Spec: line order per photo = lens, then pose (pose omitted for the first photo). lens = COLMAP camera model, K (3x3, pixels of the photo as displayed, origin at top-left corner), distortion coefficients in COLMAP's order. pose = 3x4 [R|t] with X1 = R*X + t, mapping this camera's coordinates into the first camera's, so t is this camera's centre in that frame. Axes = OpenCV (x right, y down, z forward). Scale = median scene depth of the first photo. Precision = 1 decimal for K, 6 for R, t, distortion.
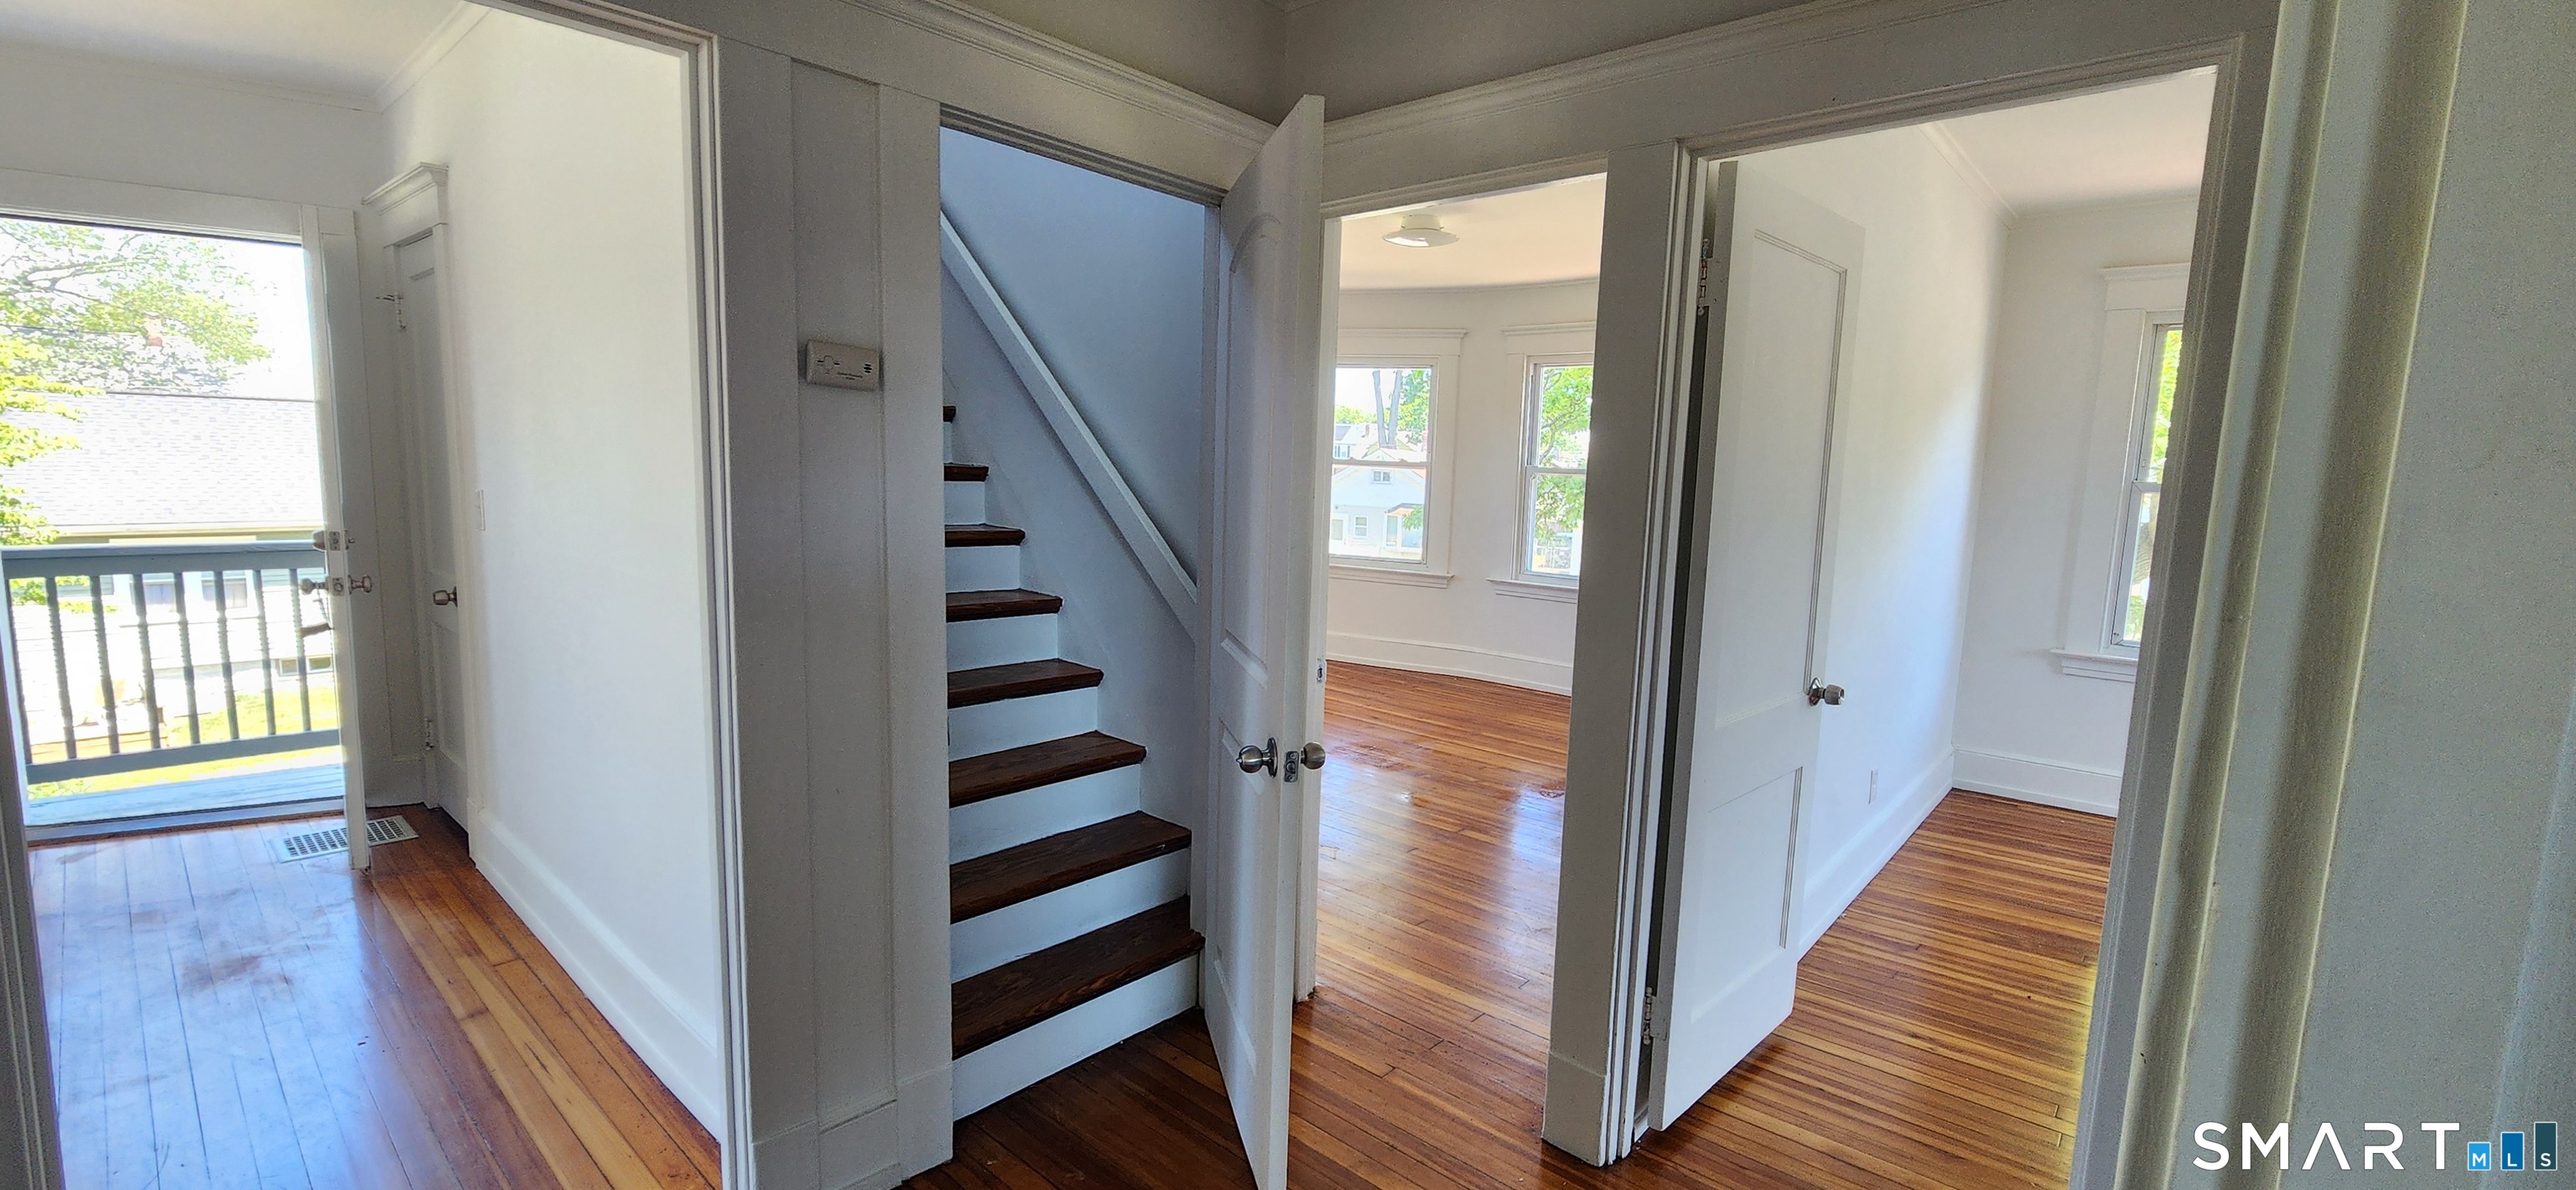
lens RADIAL K [[1044.8, 0, 1288.0], [0, 1044.8, 595.0], [0, 0, 1]] dist [0.000765, 0.000072]
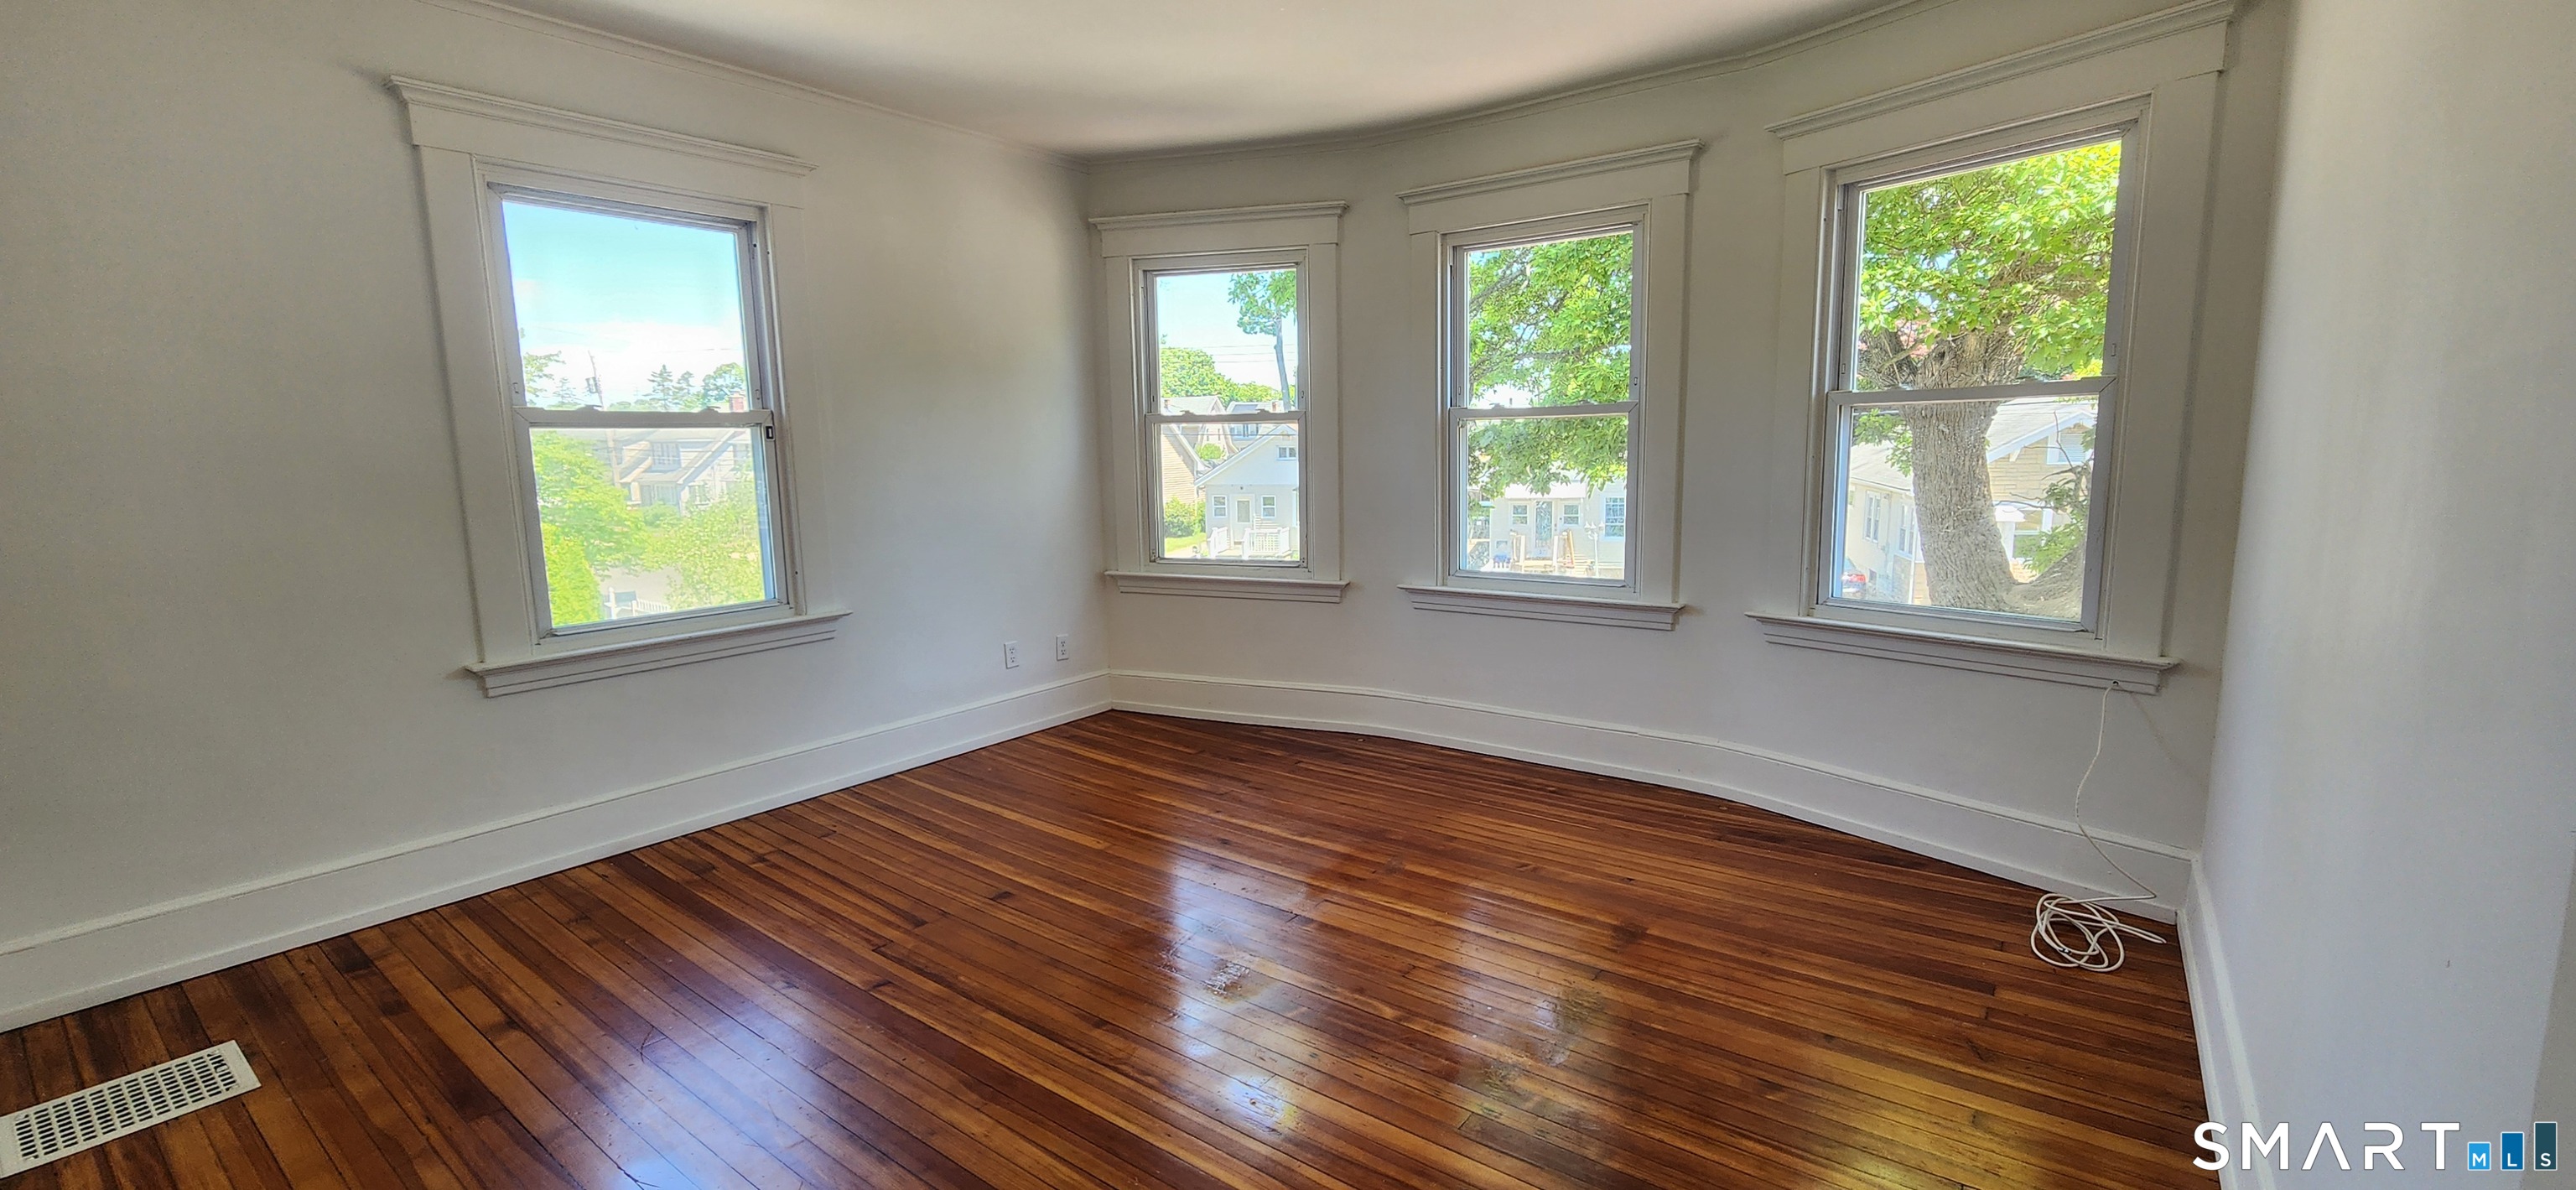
lens RADIAL K [[1044.8, 0, 1288.0], [0, 1044.8, 595.0], [0, 0, 1]] dist [0.000765, 0.000072]
pose [[0.995254, -0.059419, 0.077058, 0.070907], [0.057993, 0.998104, 0.020609, -0.027684], [-0.078137, -0.016042, 0.996814, 0.355832]]
